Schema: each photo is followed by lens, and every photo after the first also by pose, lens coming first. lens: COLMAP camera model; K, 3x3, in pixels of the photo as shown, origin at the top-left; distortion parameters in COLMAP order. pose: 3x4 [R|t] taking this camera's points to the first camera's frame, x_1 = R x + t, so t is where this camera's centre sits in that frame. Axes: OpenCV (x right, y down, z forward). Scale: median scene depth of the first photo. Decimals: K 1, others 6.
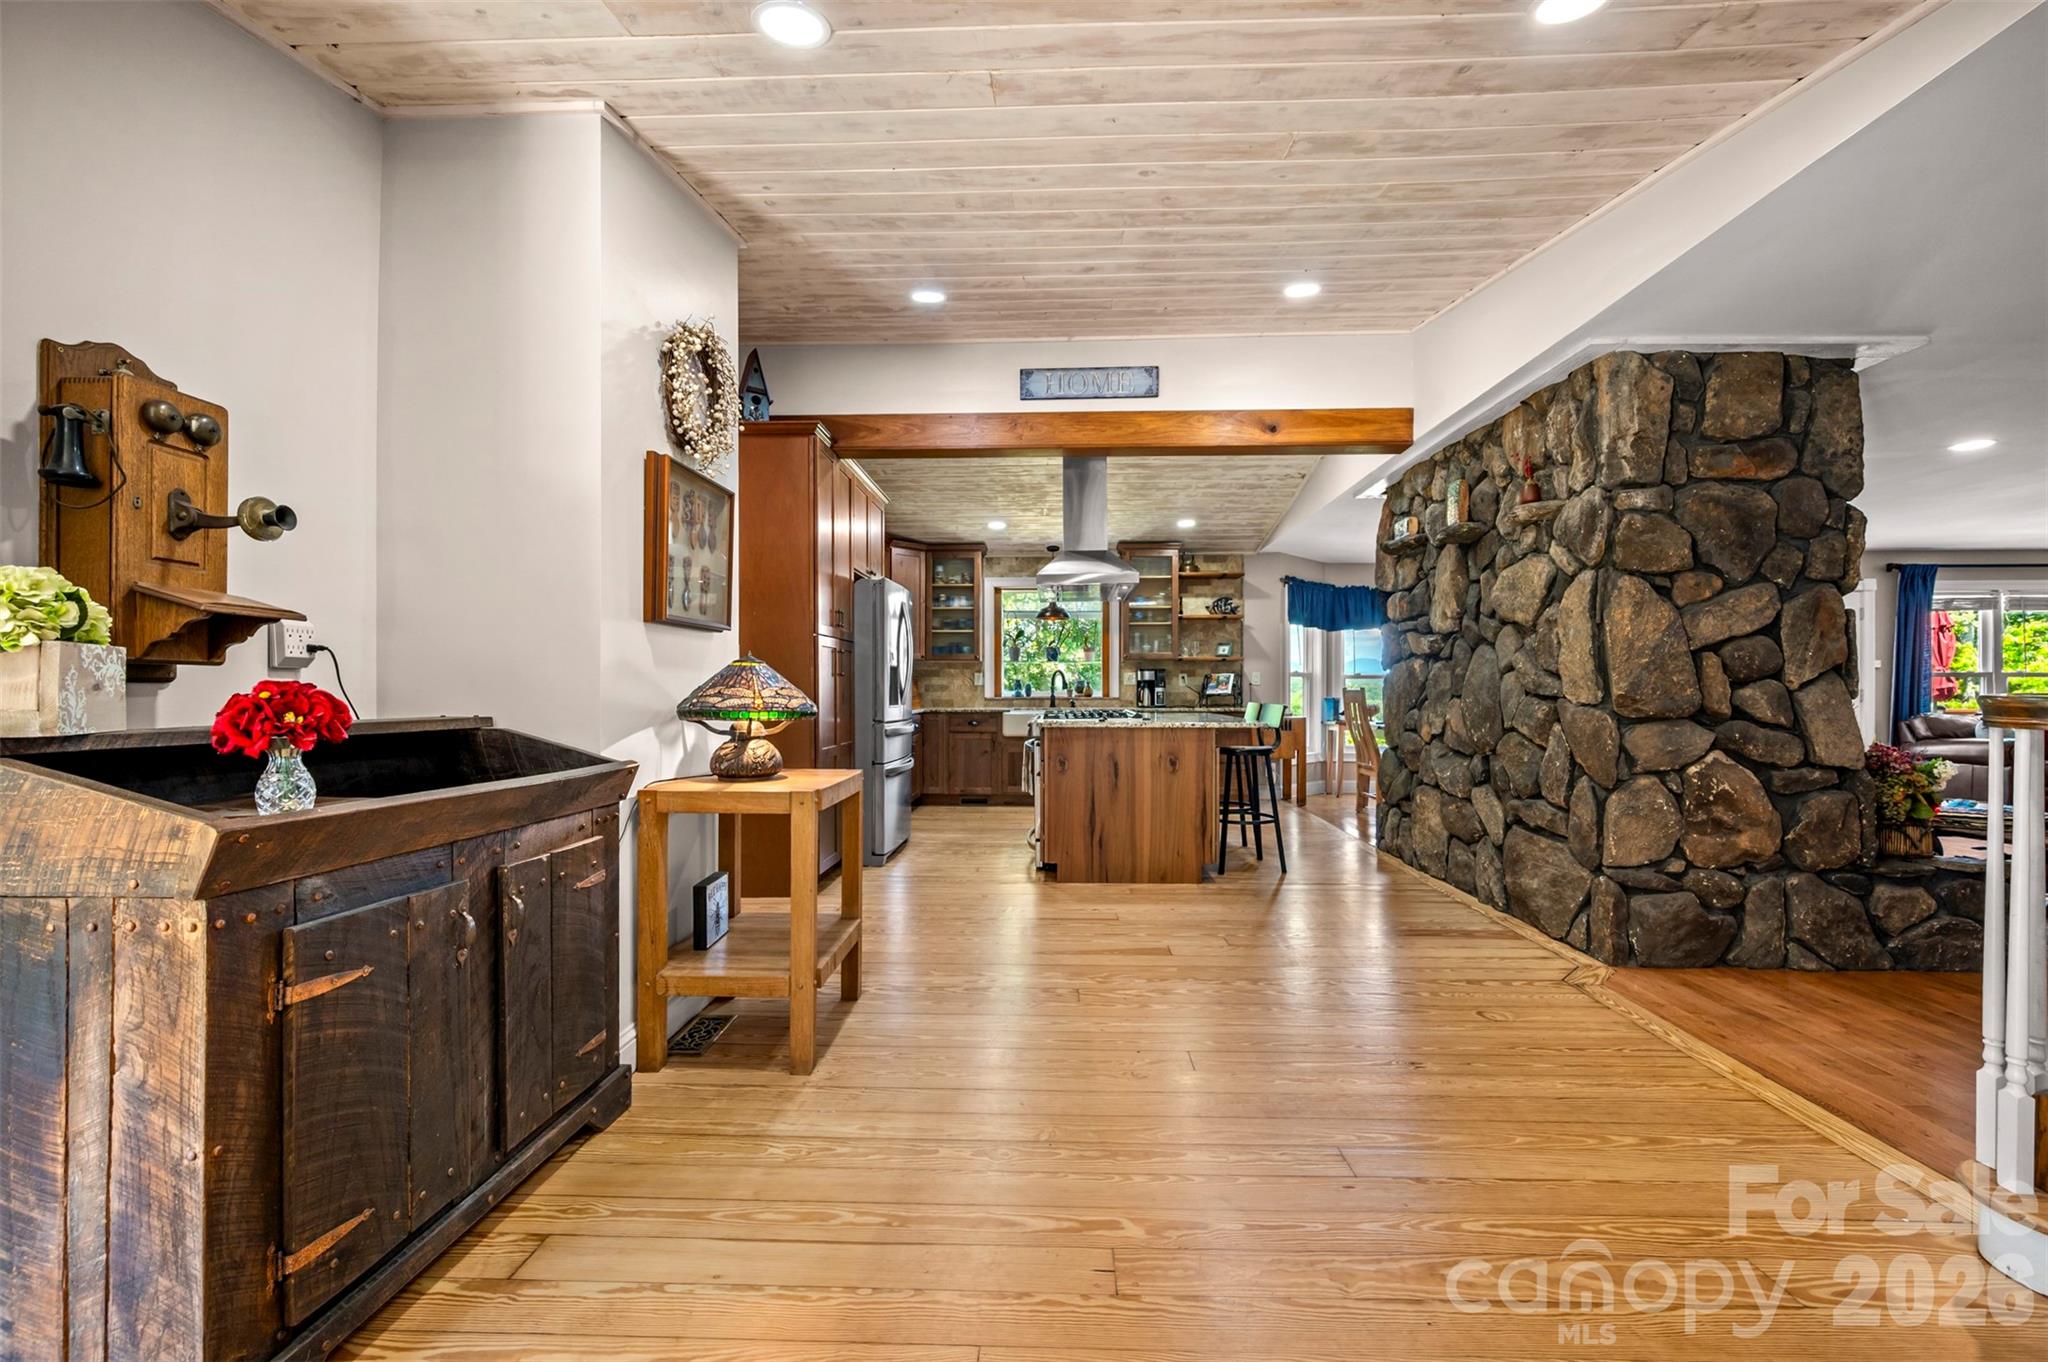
lens RADIAL K [[824.2, 0, 1040.1], [0, 824.2, 687.7], [0, 0, 1]] dist [-0.006147, 0.000899]
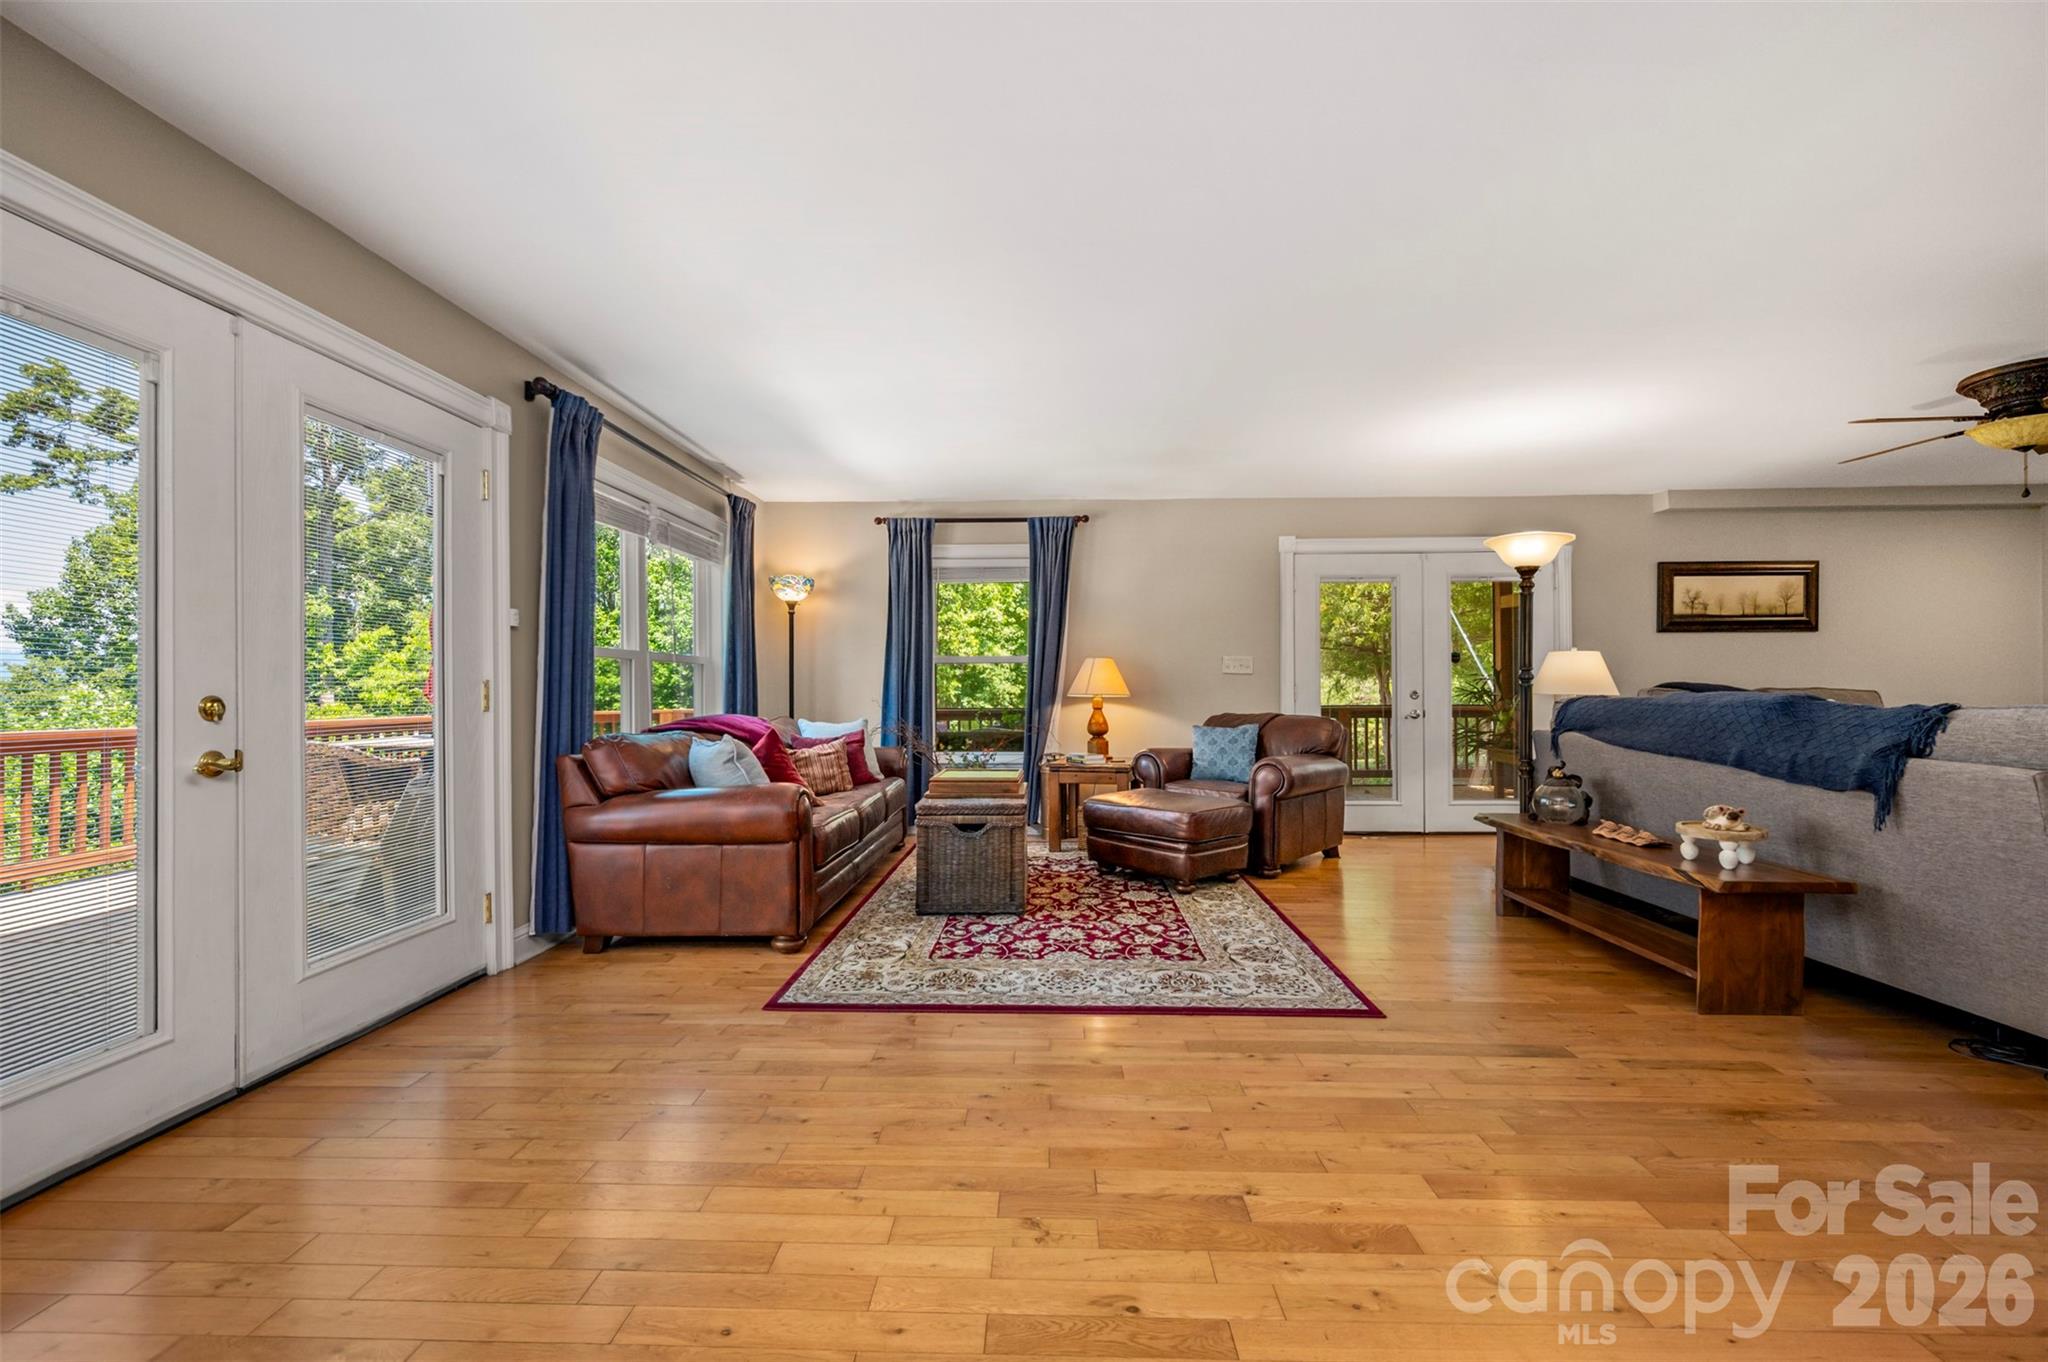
lens RADIAL K [[824.2, 0, 1034.2], [0, 824.2, 687.3], [0, 0, 1]] dist [-0.006147, 0.000899]
pose [[-0.012333, 0.000559, 0.999924, 0.608570], [0.006267, 0.999980, -0.000482, 0.007374], [-0.999904, 0.006261, -0.012336, 0.744152]]
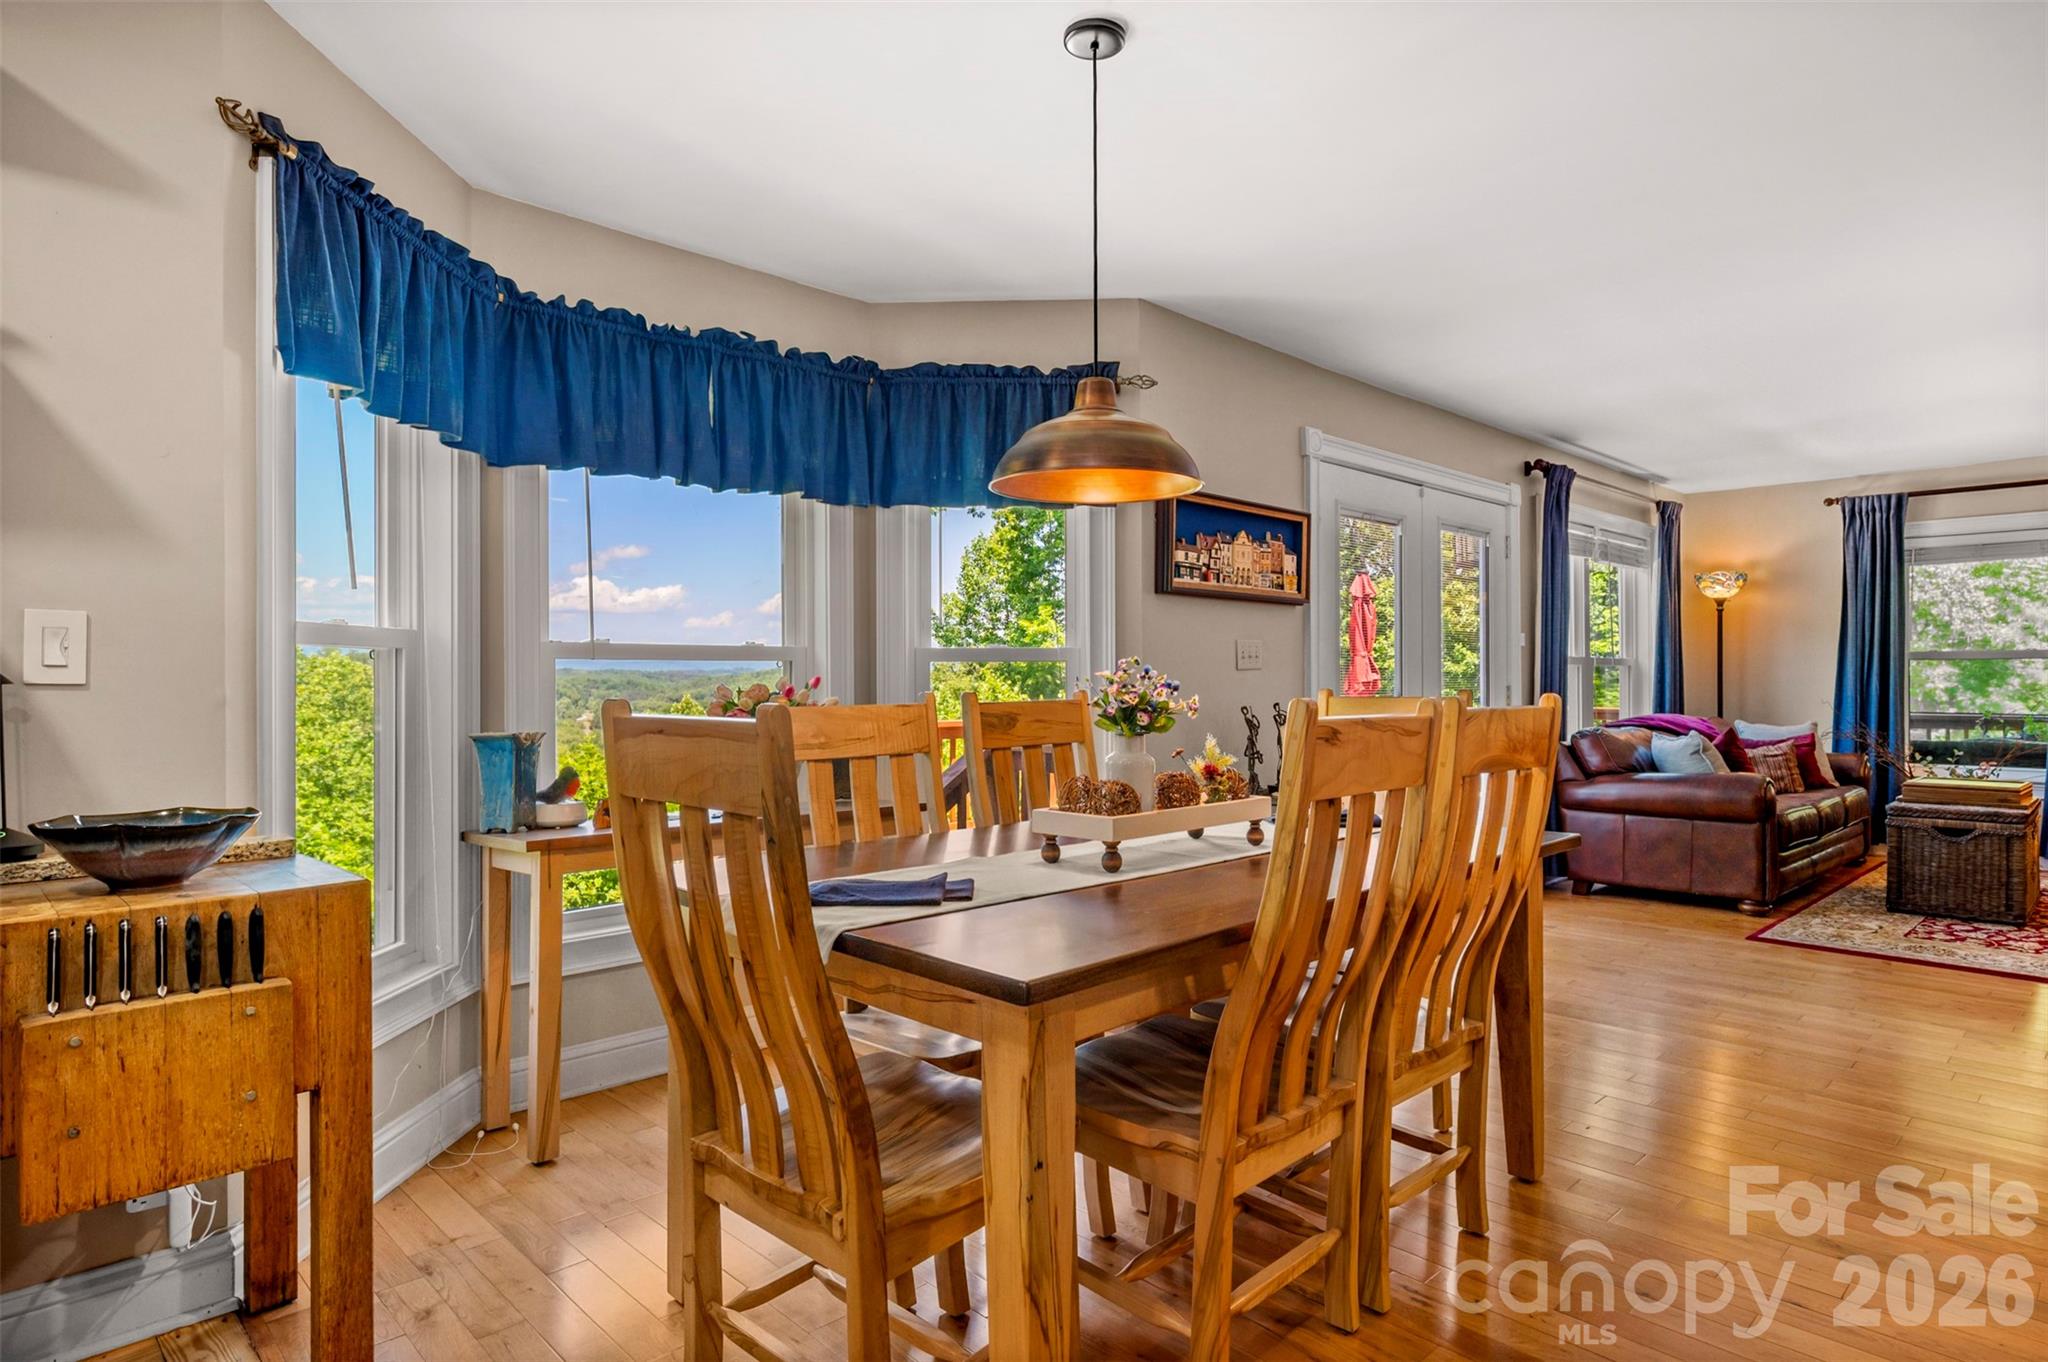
lens RADIAL K [[1128.3, 0, 1026.9], [0, 1128.3, 677.7], [0, 0, 1]] dist [0.002025, -0.001852]
pose [[0.693924, -0.002449, 0.720044, 0.237987], [0.005140, 0.999986, -0.001552, -0.003551], [-0.720030, 0.004778, 0.693927, 0.707877]]
